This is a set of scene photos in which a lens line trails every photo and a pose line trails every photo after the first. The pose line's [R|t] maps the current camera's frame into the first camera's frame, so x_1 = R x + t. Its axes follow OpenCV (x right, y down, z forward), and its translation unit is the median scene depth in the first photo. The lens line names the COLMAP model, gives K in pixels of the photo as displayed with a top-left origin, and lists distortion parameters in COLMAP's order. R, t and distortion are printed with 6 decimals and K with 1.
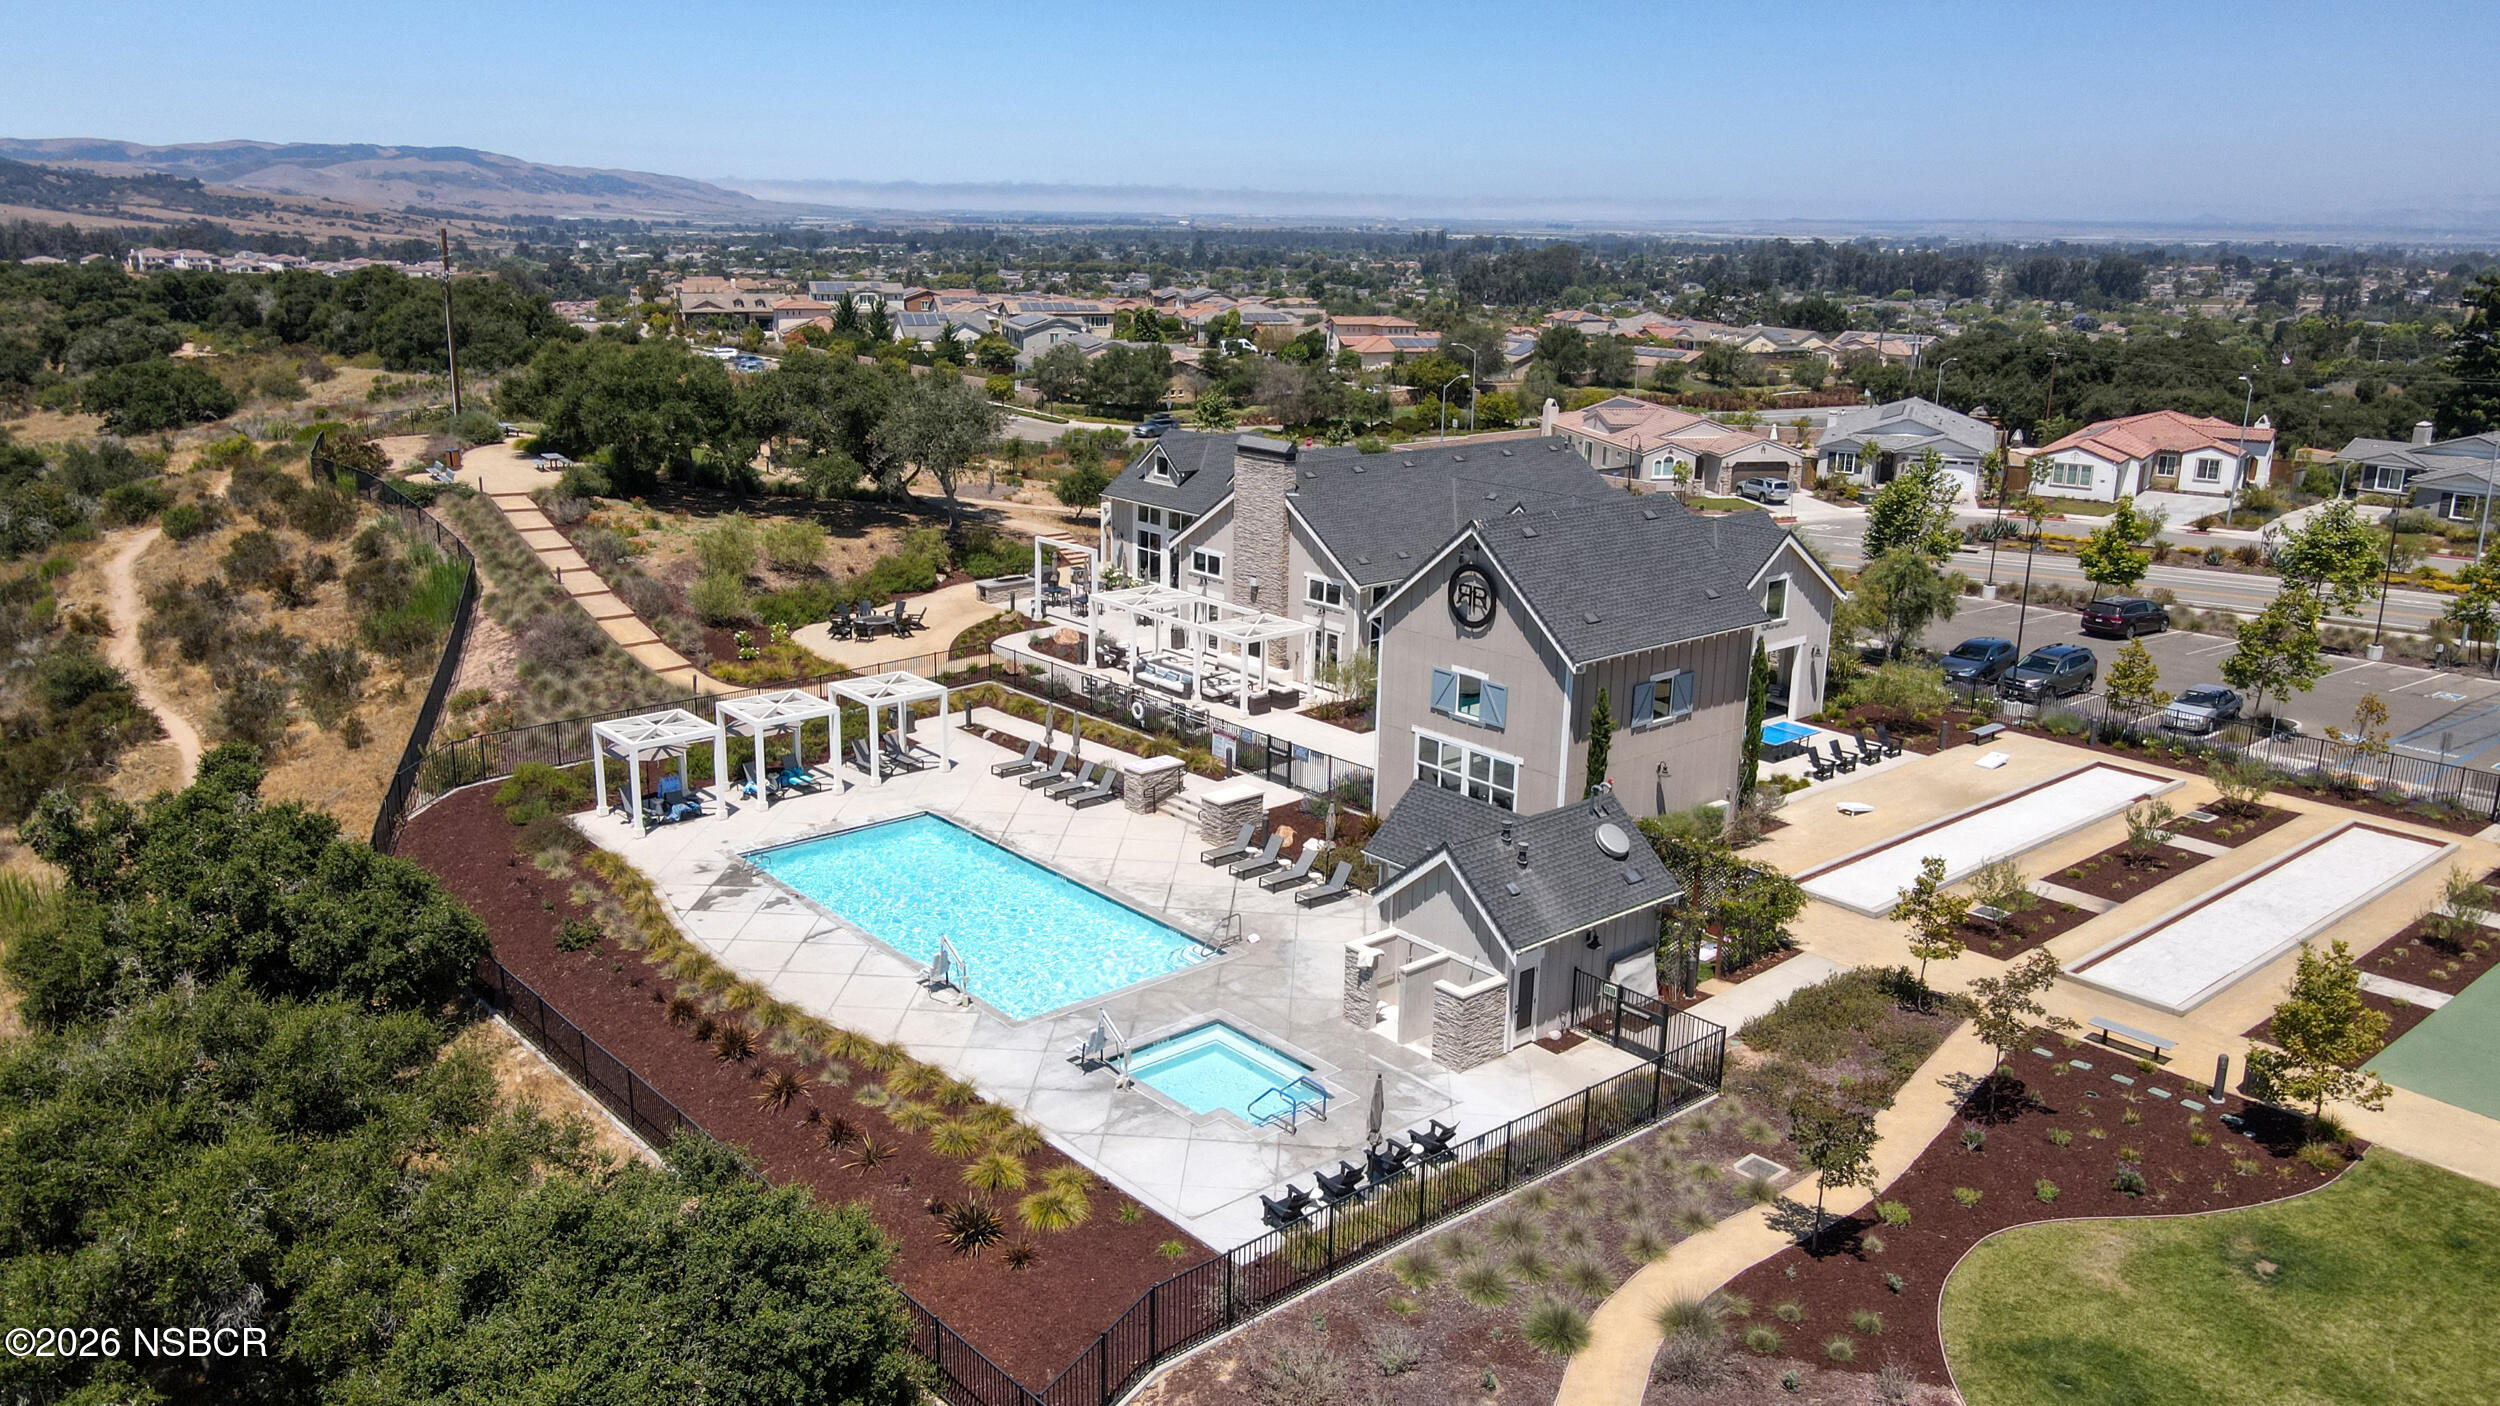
lens RADIAL K [[1857.7, 0, 1238.1], [0, 1857.7, 706.4], [0, 0, 1]] dist [0.012075, 0.003610]
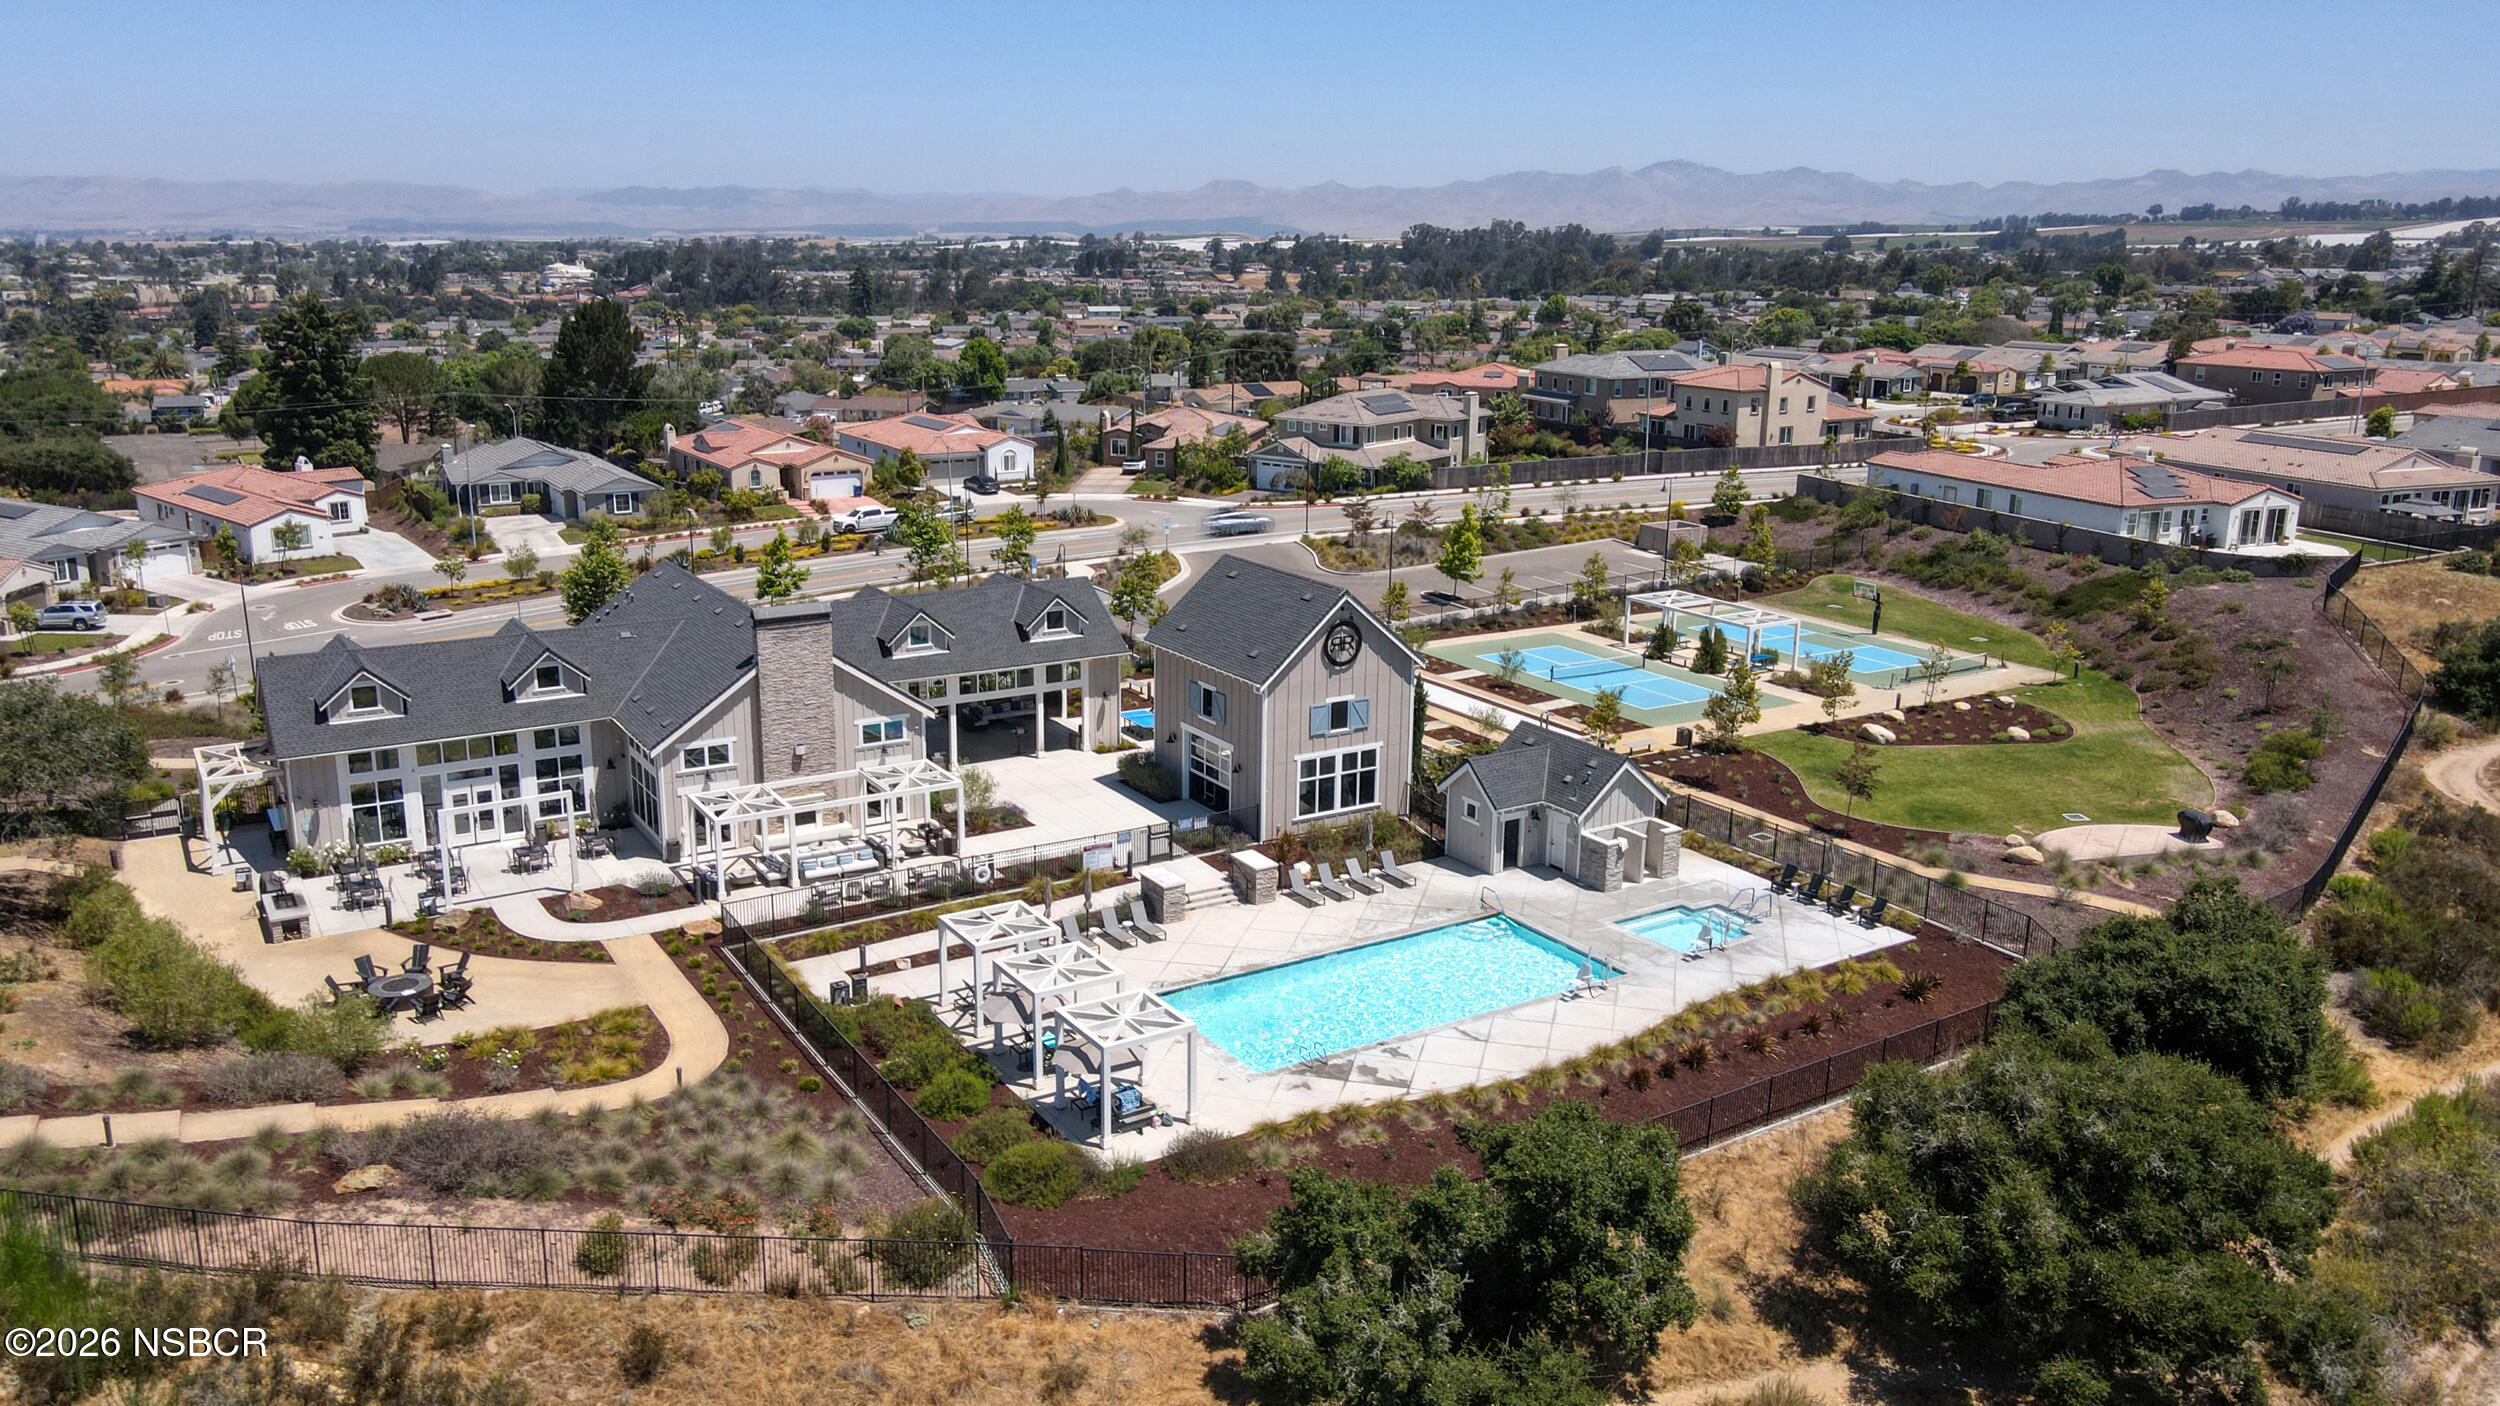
lens RADIAL K [[1857.7, 0, 1243.2], [0, 1857.7, 699.2], [0, 0, 1]] dist [0.012075, 0.003610]
pose [[0.145706, -0.260874, 0.954314, -1.173153], [0.251717, 0.942639, 0.219250, -0.330172], [-0.956770, 0.208271, 0.203015, 0.772418]]
